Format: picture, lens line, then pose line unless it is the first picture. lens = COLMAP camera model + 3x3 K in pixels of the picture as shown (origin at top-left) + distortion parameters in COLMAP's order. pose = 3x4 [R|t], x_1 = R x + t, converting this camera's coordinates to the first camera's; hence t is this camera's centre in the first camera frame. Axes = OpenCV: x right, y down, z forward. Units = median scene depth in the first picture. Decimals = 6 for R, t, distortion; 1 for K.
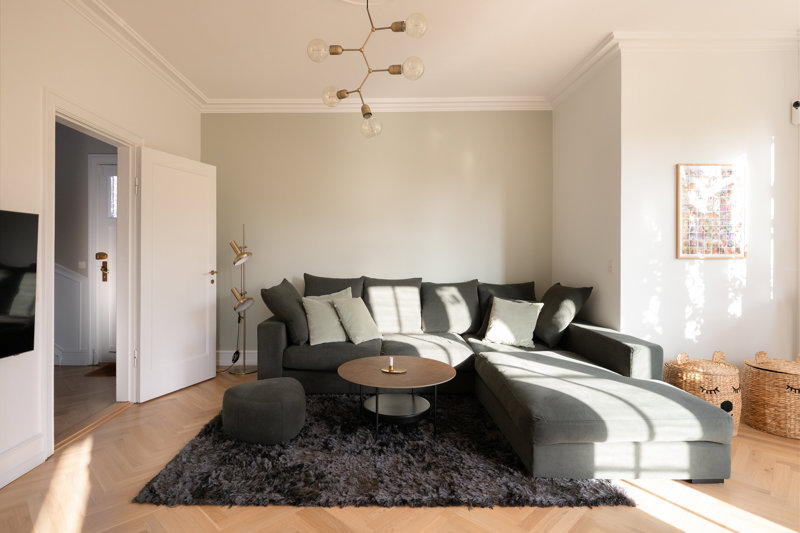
lens RADIAL K [[427.4, 0, 412.2], [0, 427.4, 252.7], [0, 0, 1]] dist [-0.005732, -0.000312]
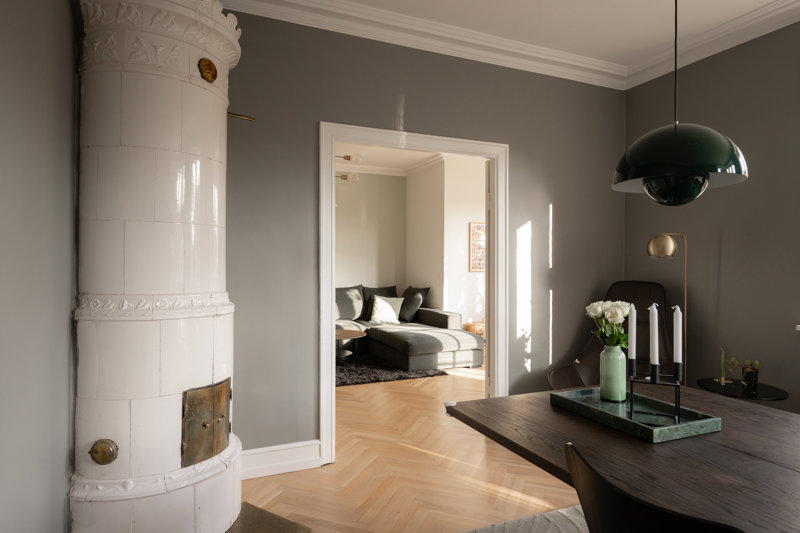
lens RADIAL K [[475.4, 0, 399.3], [0, 475.4, 264.6], [0, 0, 1]] dist [0.000751, 0.000010]
pose [[0.921242, -0.006931, 0.388927, -0.532666], [0.001057, 0.999882, 0.015313, -0.054305], [-0.388988, -0.013696, 0.921141, -0.899343]]
